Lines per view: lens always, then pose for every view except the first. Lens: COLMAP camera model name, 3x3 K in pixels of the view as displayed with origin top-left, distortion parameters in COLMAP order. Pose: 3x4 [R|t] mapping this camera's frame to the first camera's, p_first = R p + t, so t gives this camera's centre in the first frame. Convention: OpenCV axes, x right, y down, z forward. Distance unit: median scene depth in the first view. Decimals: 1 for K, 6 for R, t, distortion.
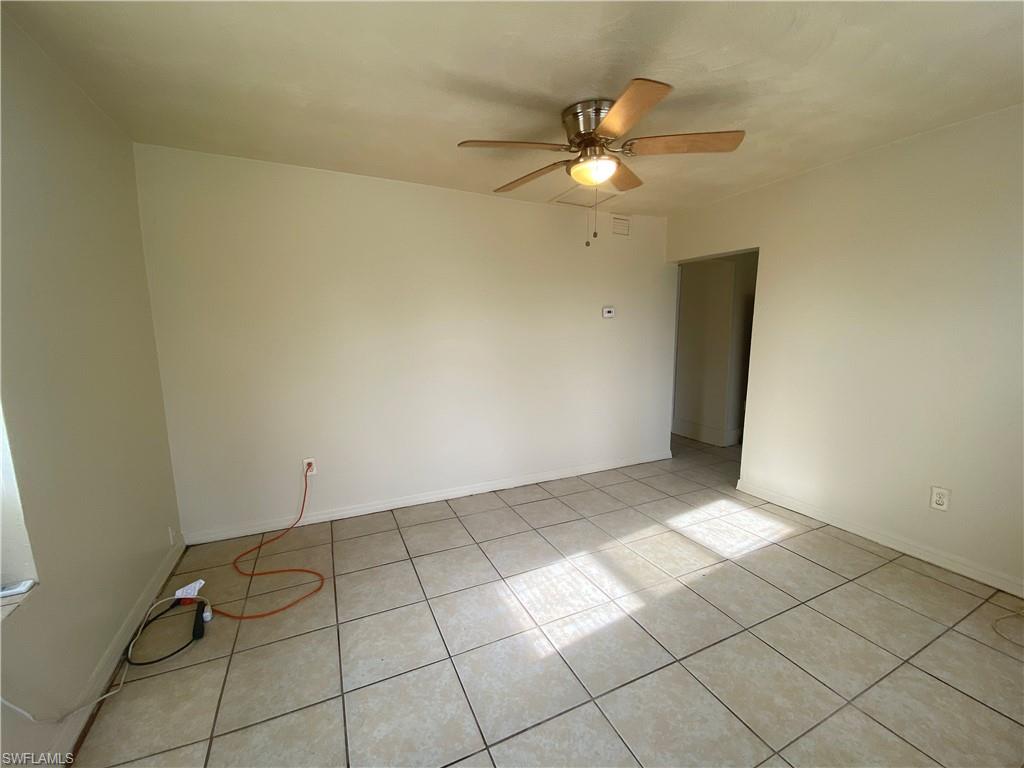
lens RADIAL K [[419.0, 0, 513.9], [0, 419.0, 386.8], [0, 0, 1]] dist [0.014413, -0.016180]
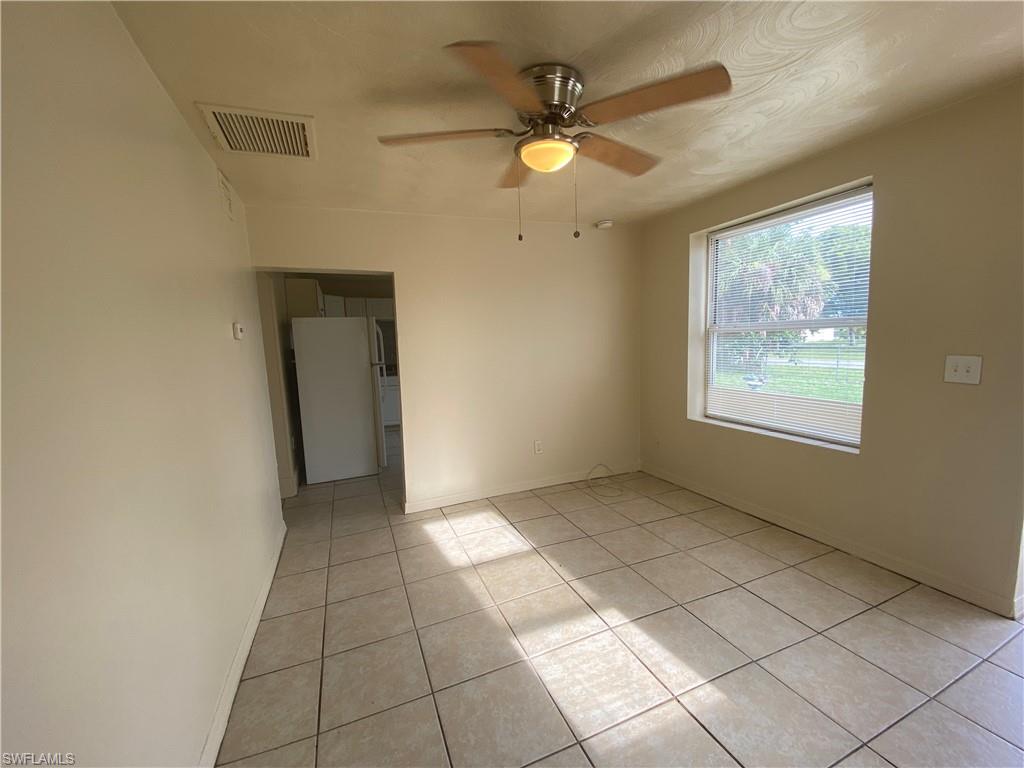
lens RADIAL K [[419.0, 0, 513.9], [0, 419.0, 386.8], [0, 0, 1]] dist [0.014413, -0.016180]
pose [[0.046412, -0.106464, 0.993233, -0.541944], [0.184391, 0.978131, 0.096229, -0.126689], [-0.981757, 0.178677, 0.065028, 0.874761]]
